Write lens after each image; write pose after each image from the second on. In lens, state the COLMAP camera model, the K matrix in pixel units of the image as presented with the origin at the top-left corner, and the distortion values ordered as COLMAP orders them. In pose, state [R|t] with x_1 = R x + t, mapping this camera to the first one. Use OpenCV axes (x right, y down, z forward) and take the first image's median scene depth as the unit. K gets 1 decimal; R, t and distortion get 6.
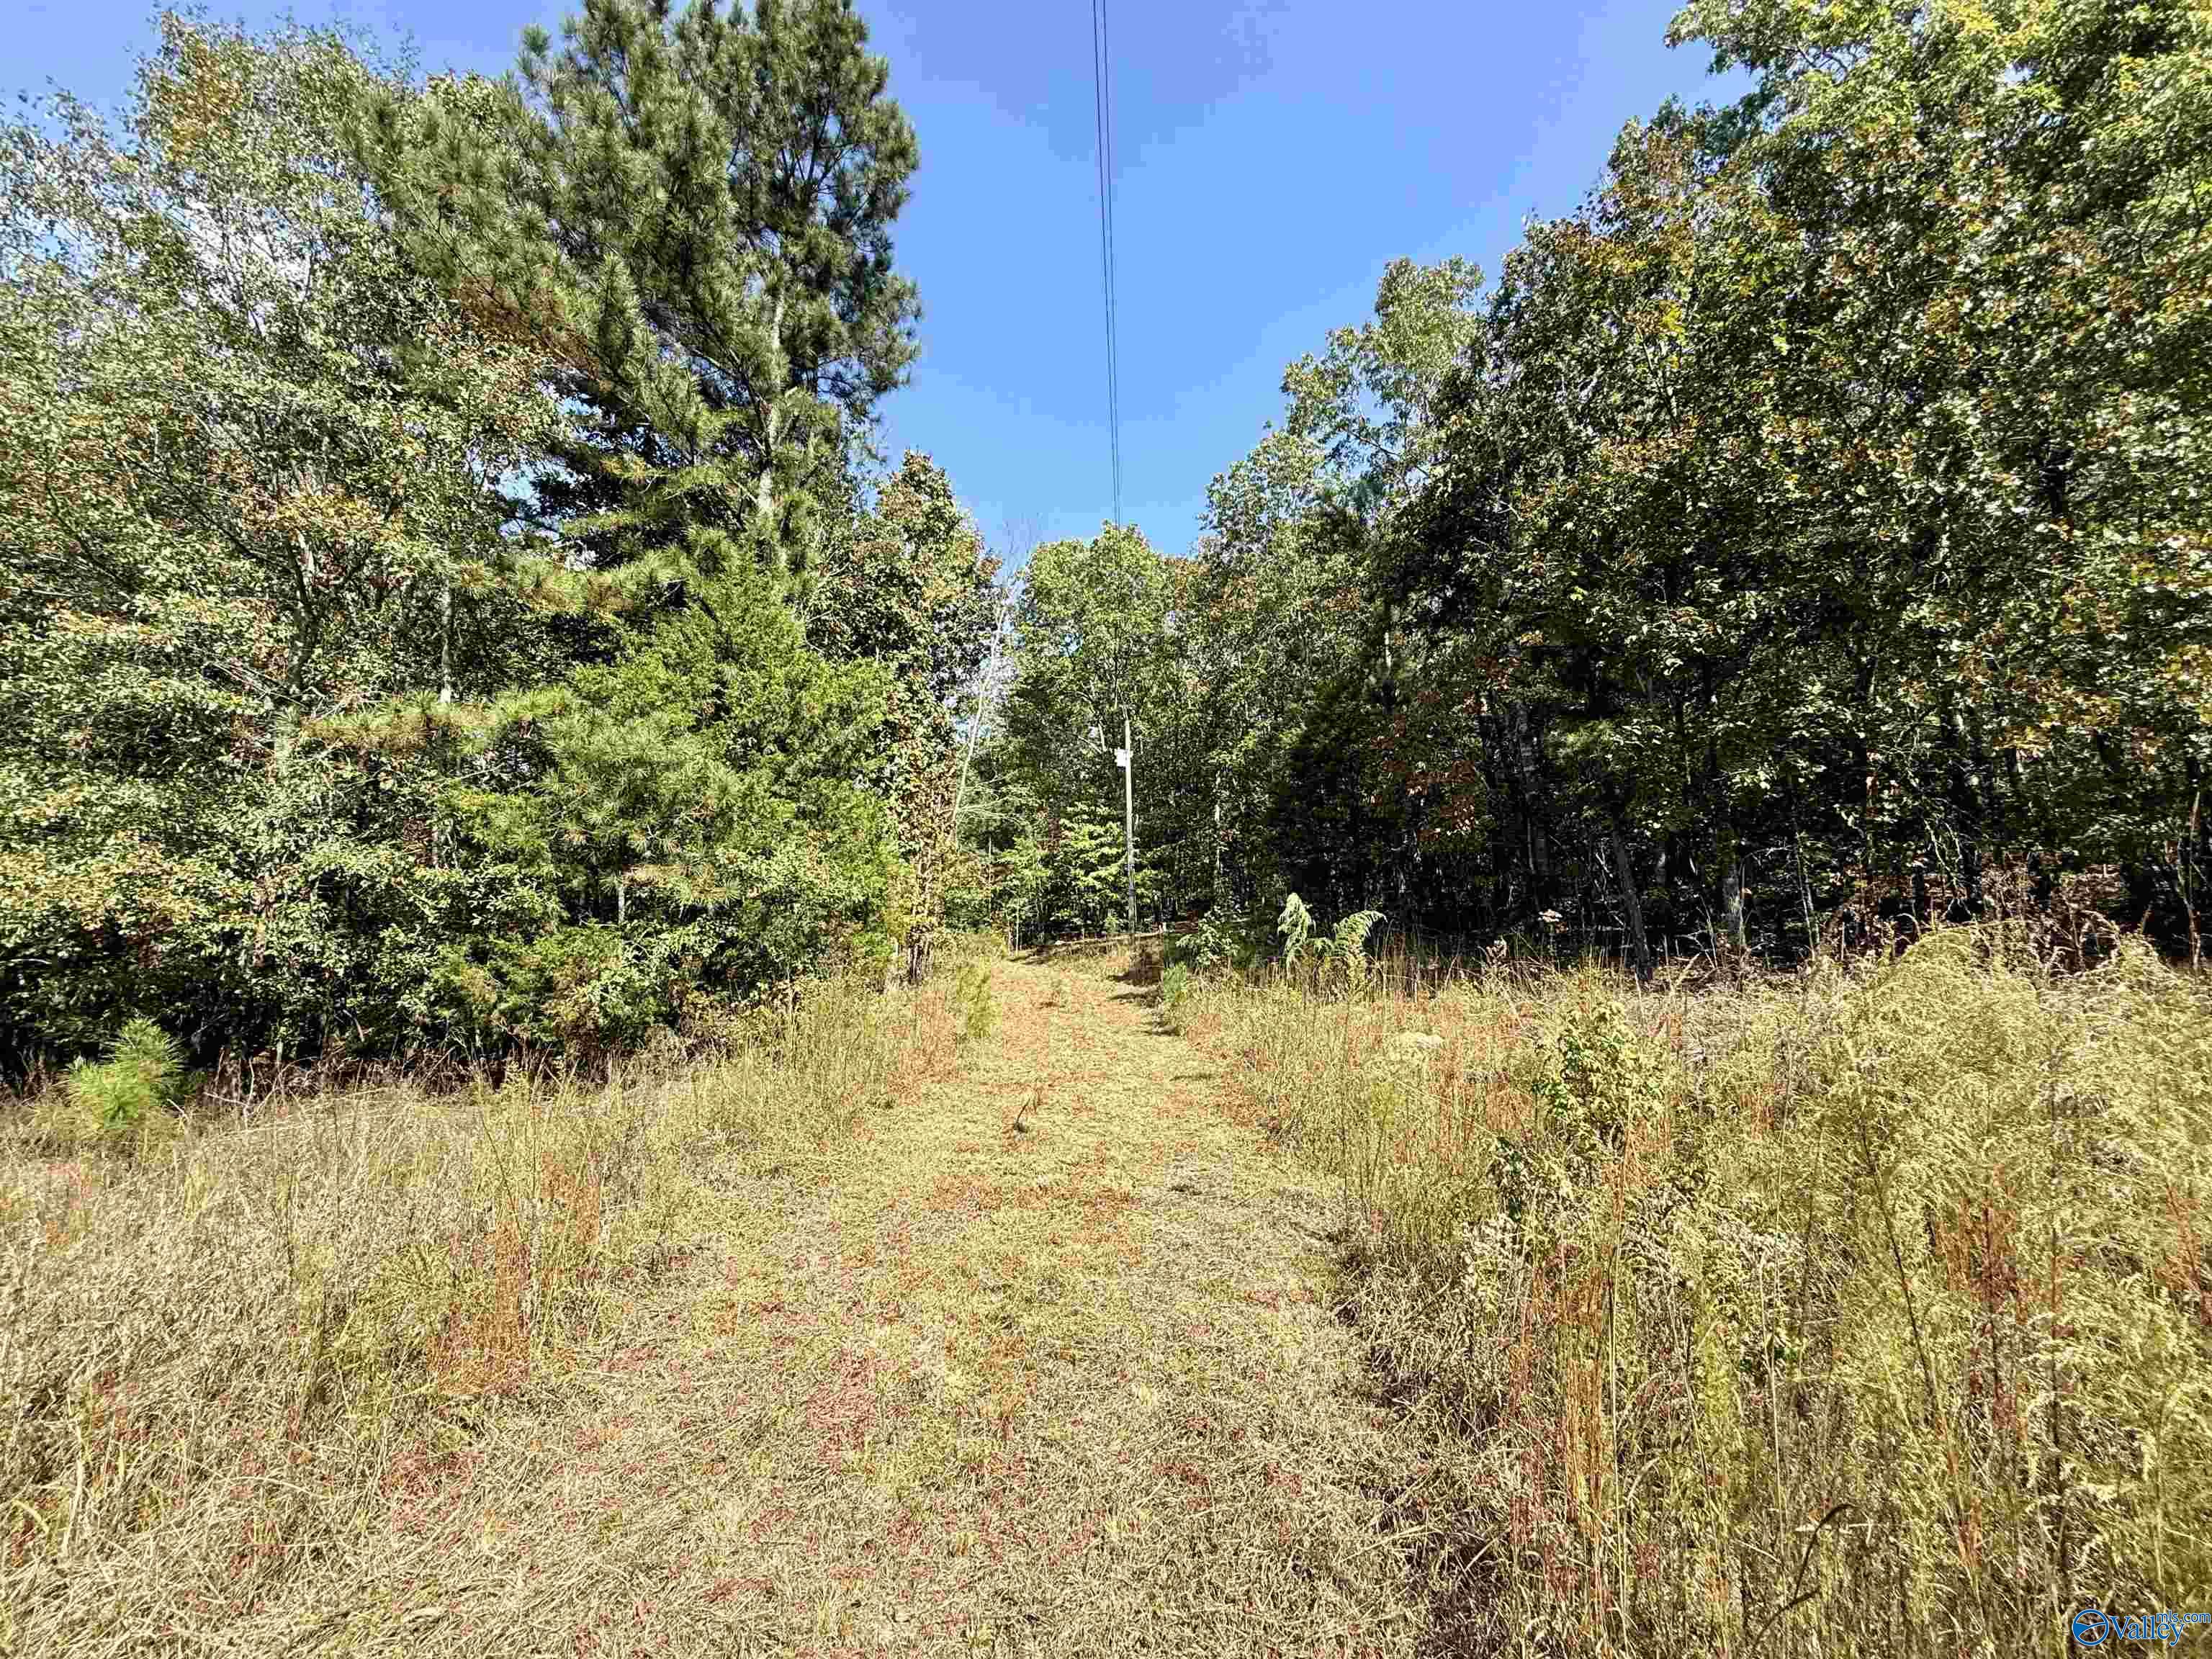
lens RADIAL K [[881.2, 0, 1100.6], [0, 881.2, 831.8], [0, 0, 1]] dist [-0.003371, 0.000691]
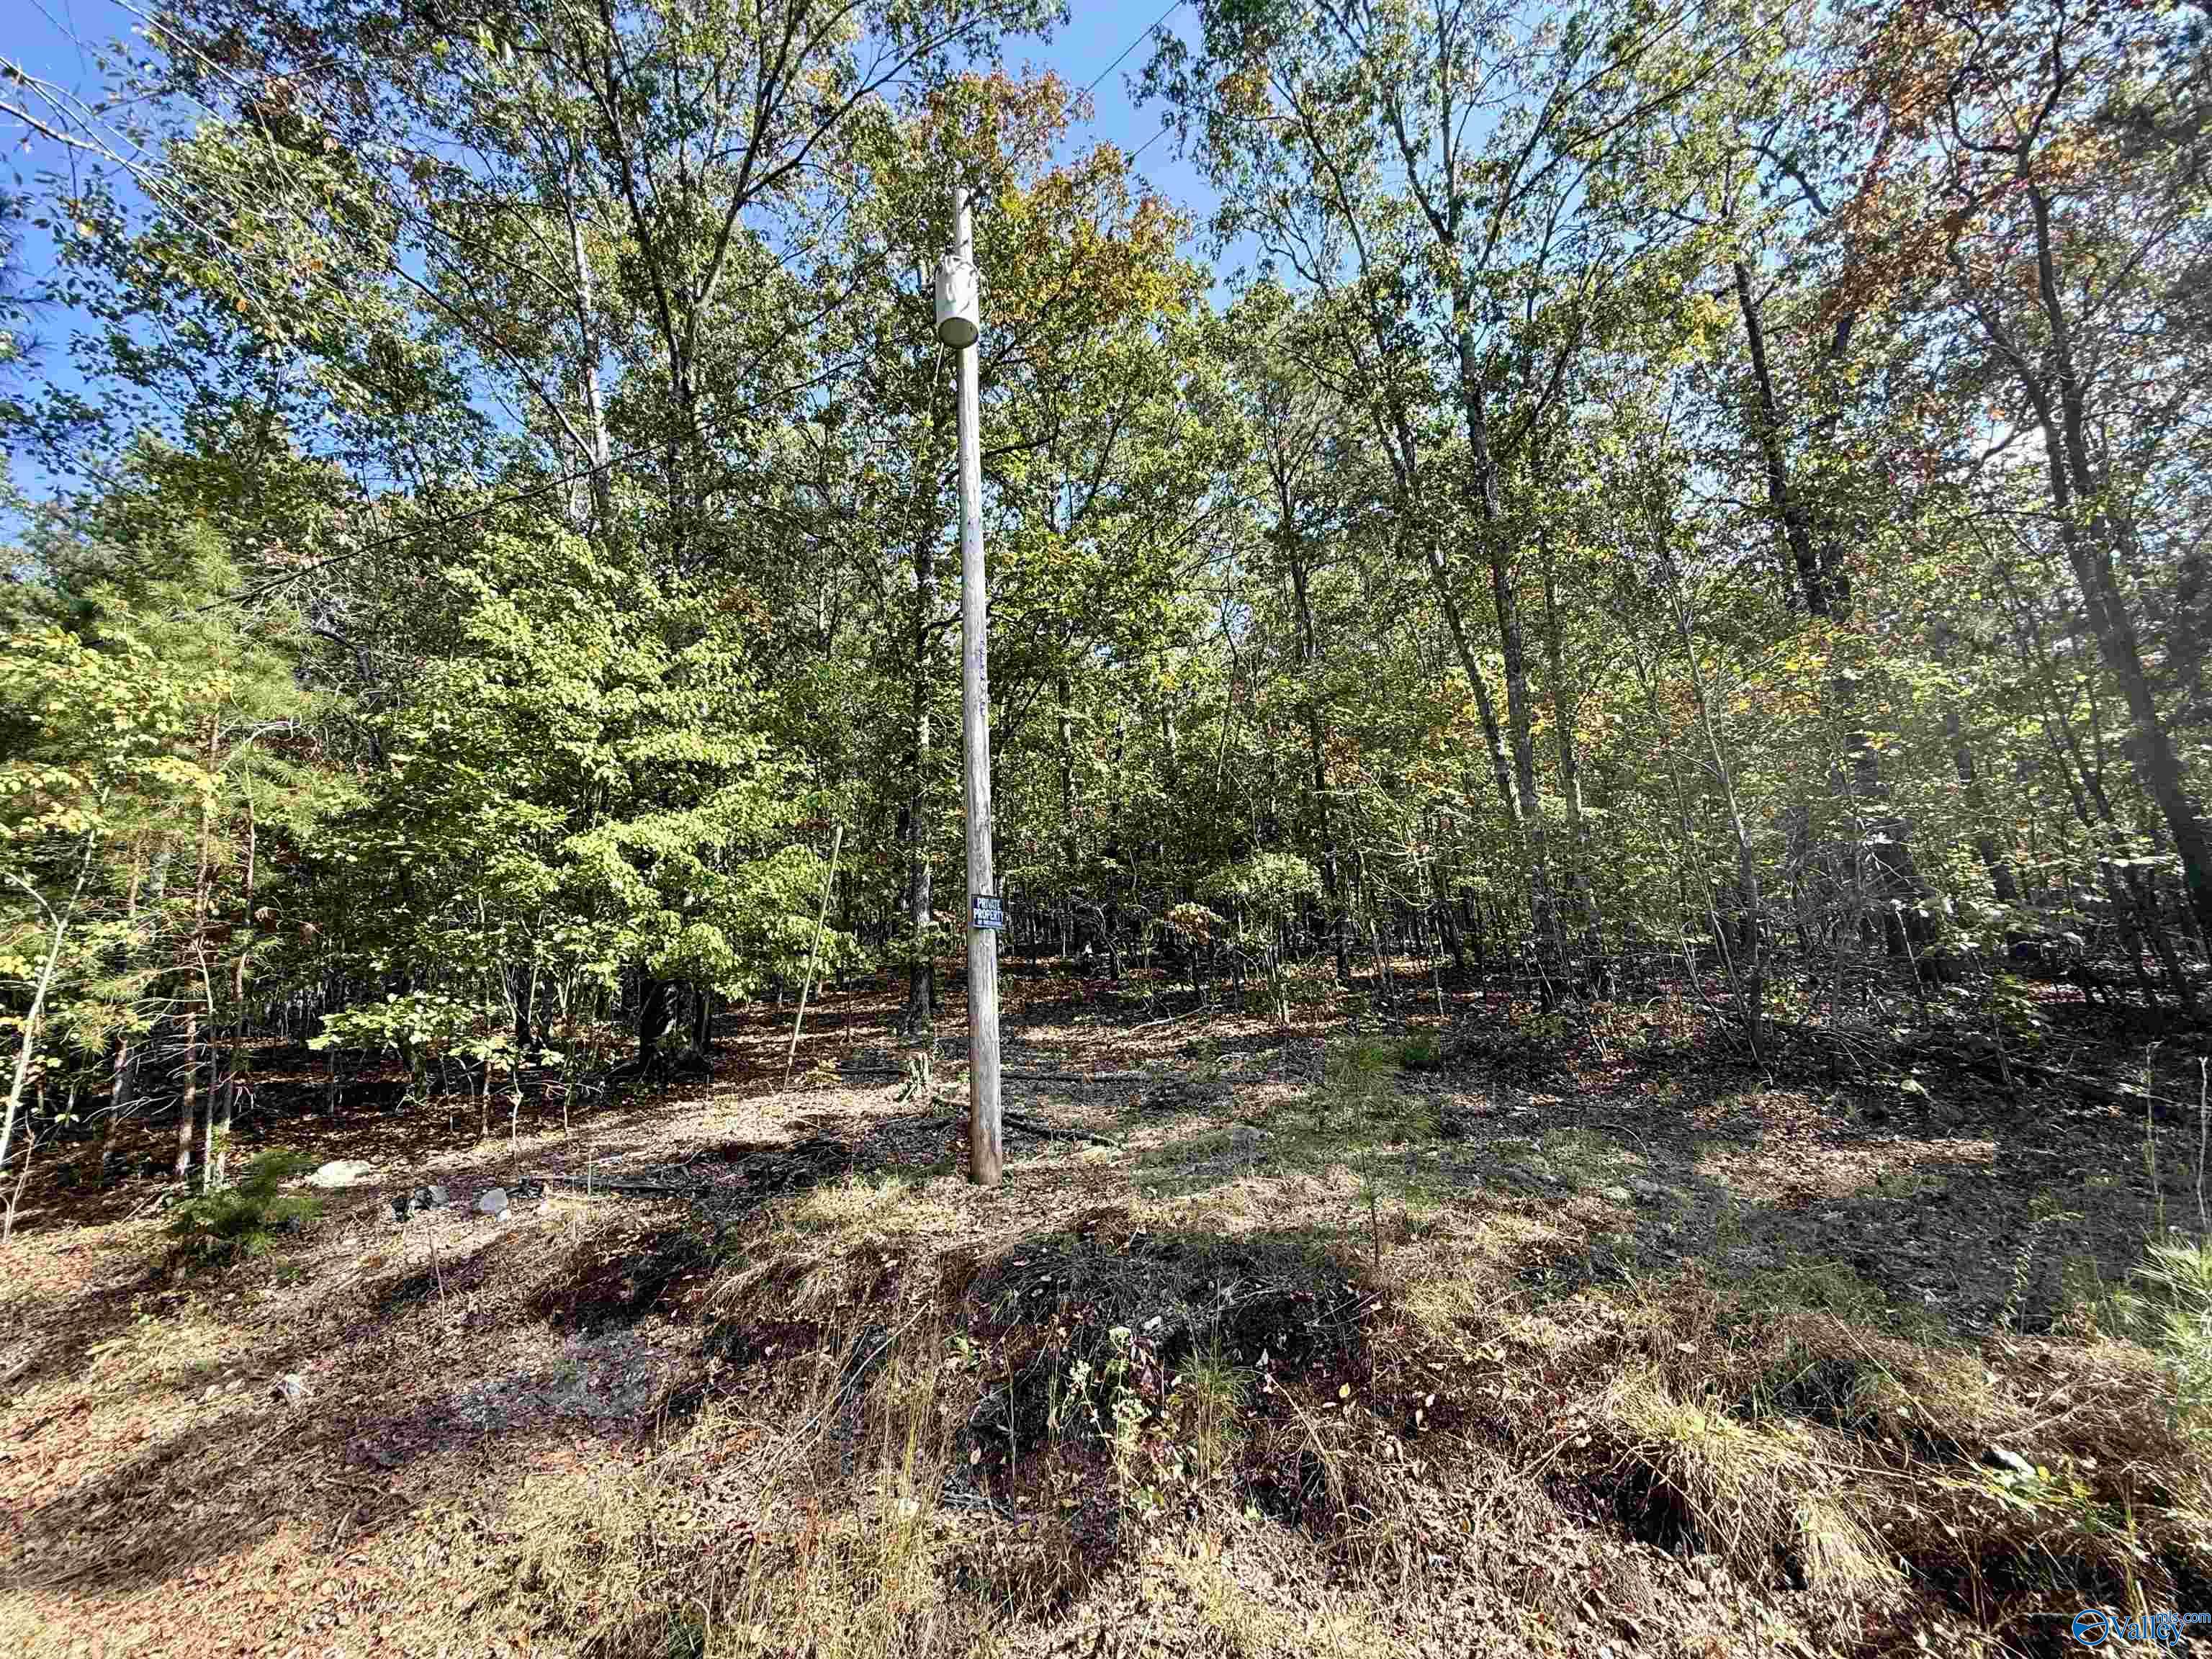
lens RADIAL K [[881.2, 0, 1097.1], [0, 881.2, 832.5], [0, 0, 1]] dist [-0.003371, 0.000691]
pose [[0.707092, 0.144197, 0.692263, -0.077883], [-0.070656, 0.988496, -0.133731, 0.071594], [-0.703582, 0.045648, 0.709146, 0.788235]]
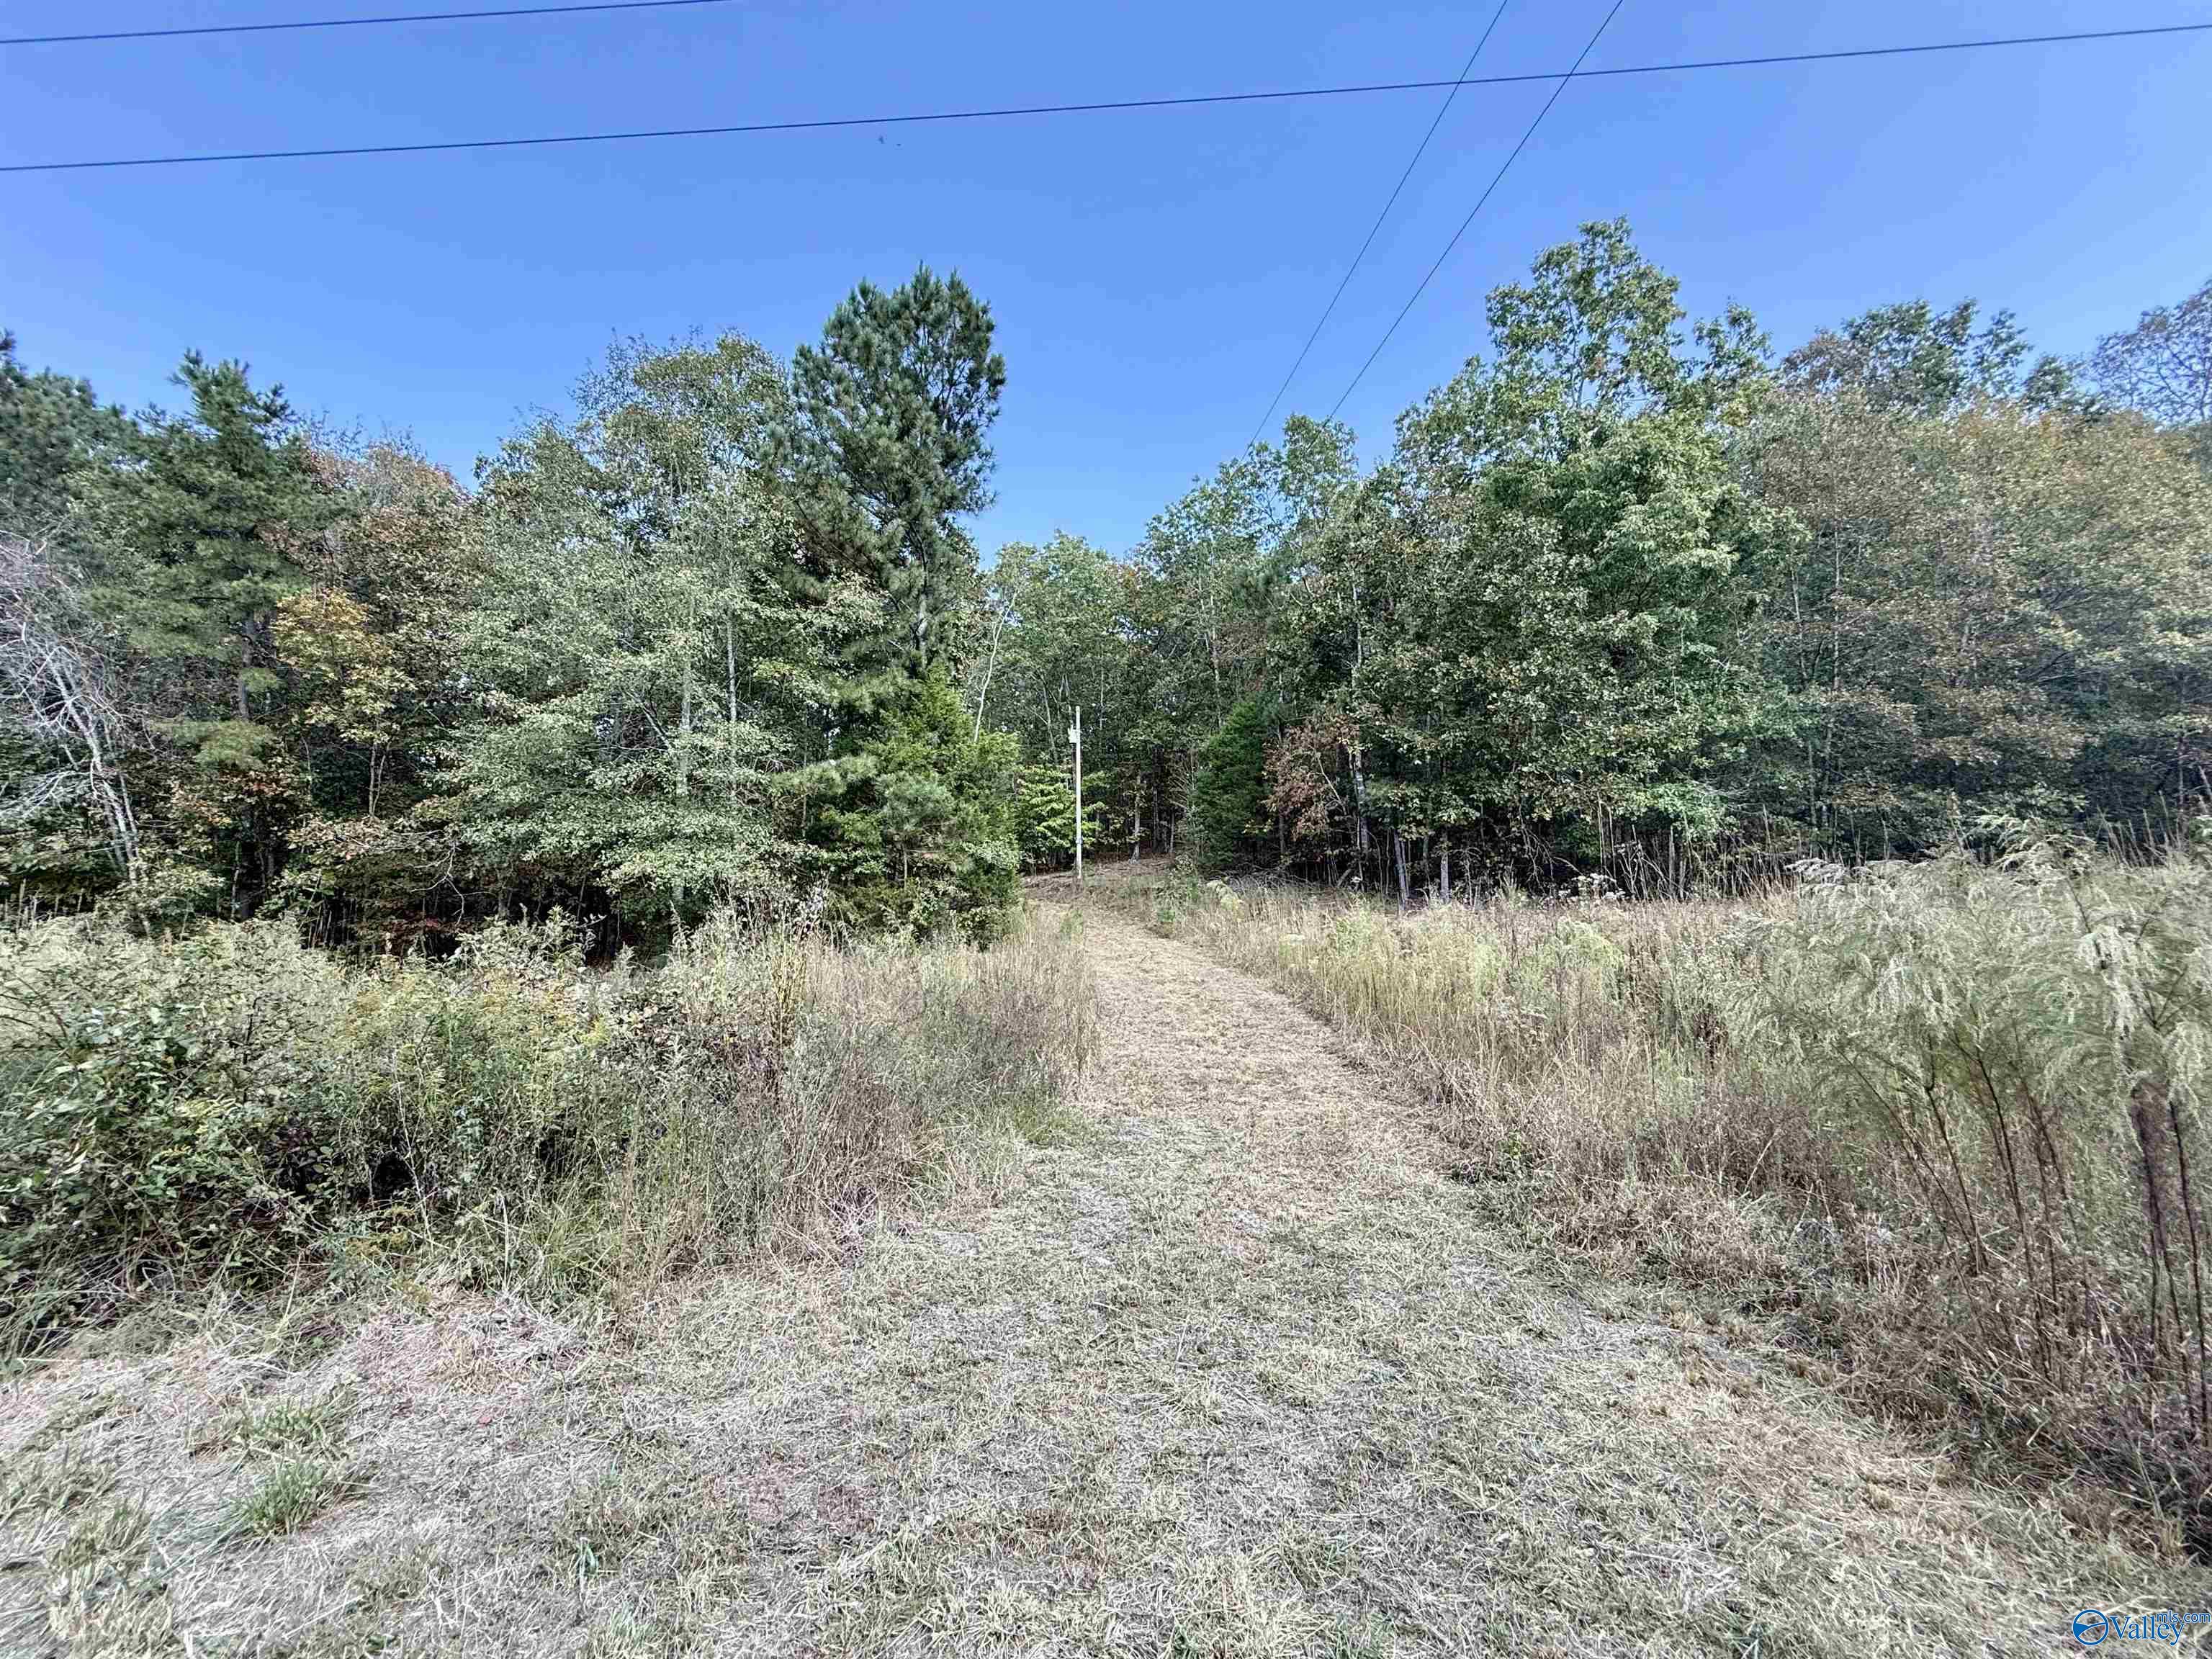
lens RADIAL K [[881.2, 0, 1093.9], [0, 881.2, 840.1], [0, 0, 1]] dist [-0.003371, 0.000691]
pose [[0.991252, 0.015709, 0.131048, -0.107409], [-0.027661, 0.995567, 0.089894, -0.046599], [-0.129055, -0.092733, 0.987292, -0.271880]]
